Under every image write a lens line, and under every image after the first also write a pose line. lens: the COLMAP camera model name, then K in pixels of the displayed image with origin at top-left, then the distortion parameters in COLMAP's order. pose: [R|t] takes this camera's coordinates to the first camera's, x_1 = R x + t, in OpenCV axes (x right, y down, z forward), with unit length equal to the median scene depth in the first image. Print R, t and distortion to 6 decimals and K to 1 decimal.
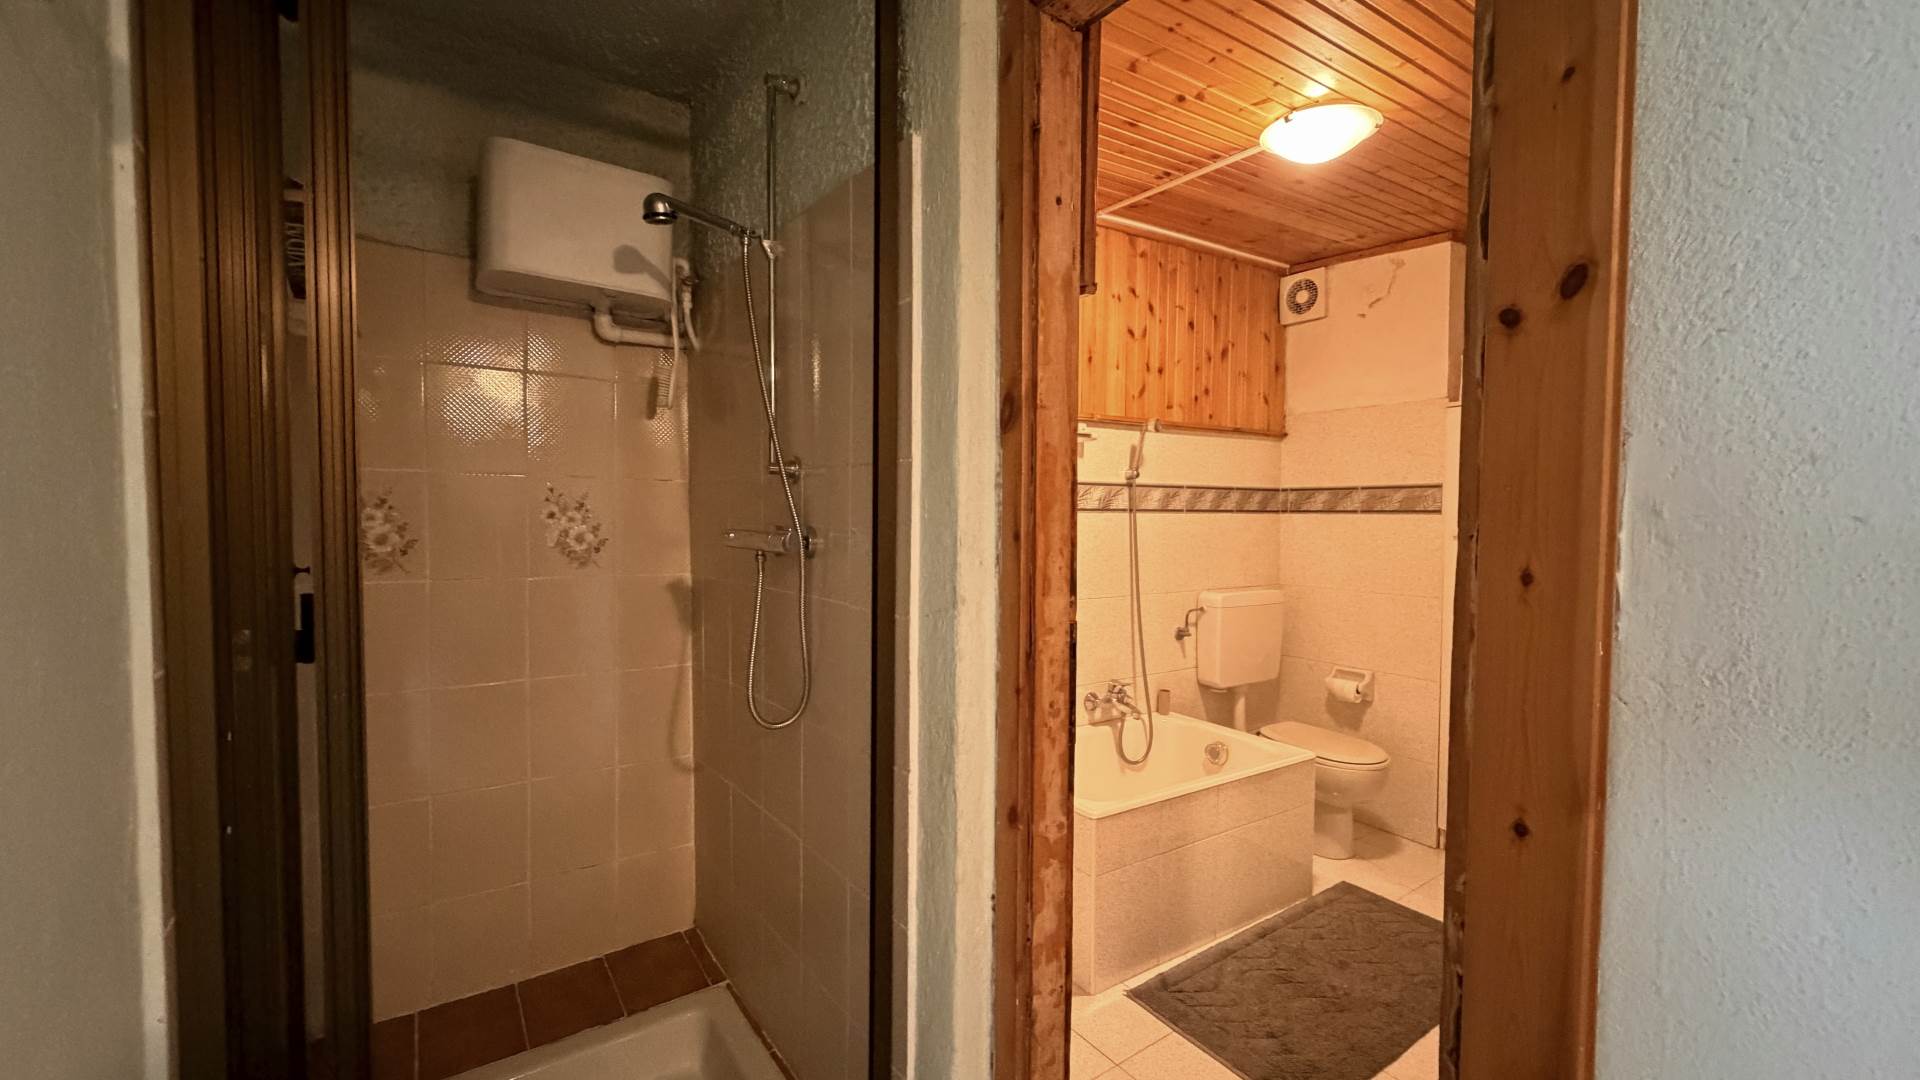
lens RADIAL K [[762.0, 0, 957.2], [0, 762.0, 545.4], [0, 0, 1]] dist [0.000554, 0.000201]
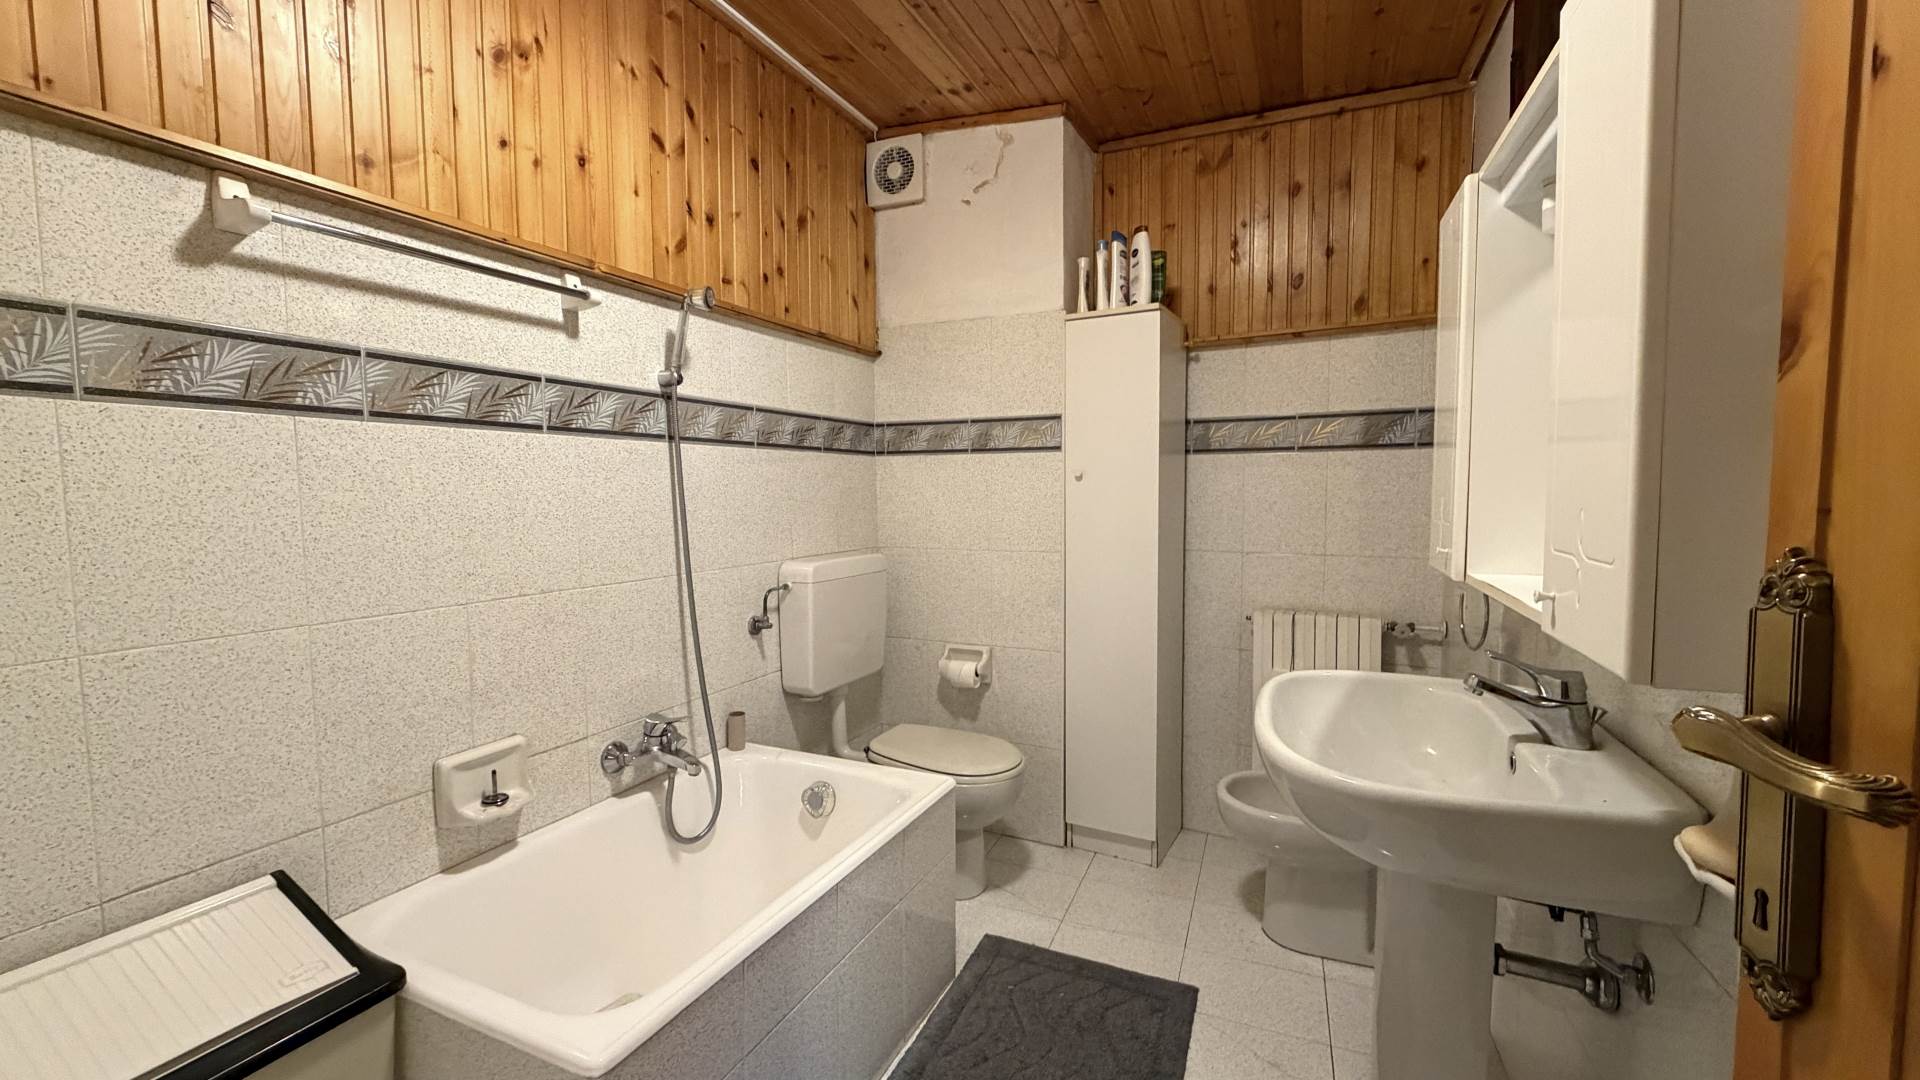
lens RADIAL K [[762.0, 0, 959.5], [0, 762.0, 538.5], [0, 0, 1]] dist [0.000554, 0.000201]
pose [[0.844139, -0.044069, 0.534311, 0.087990], [0.030255, 0.998943, 0.034594, 0.020673], [-0.535271, -0.013036, 0.844580, 0.337498]]
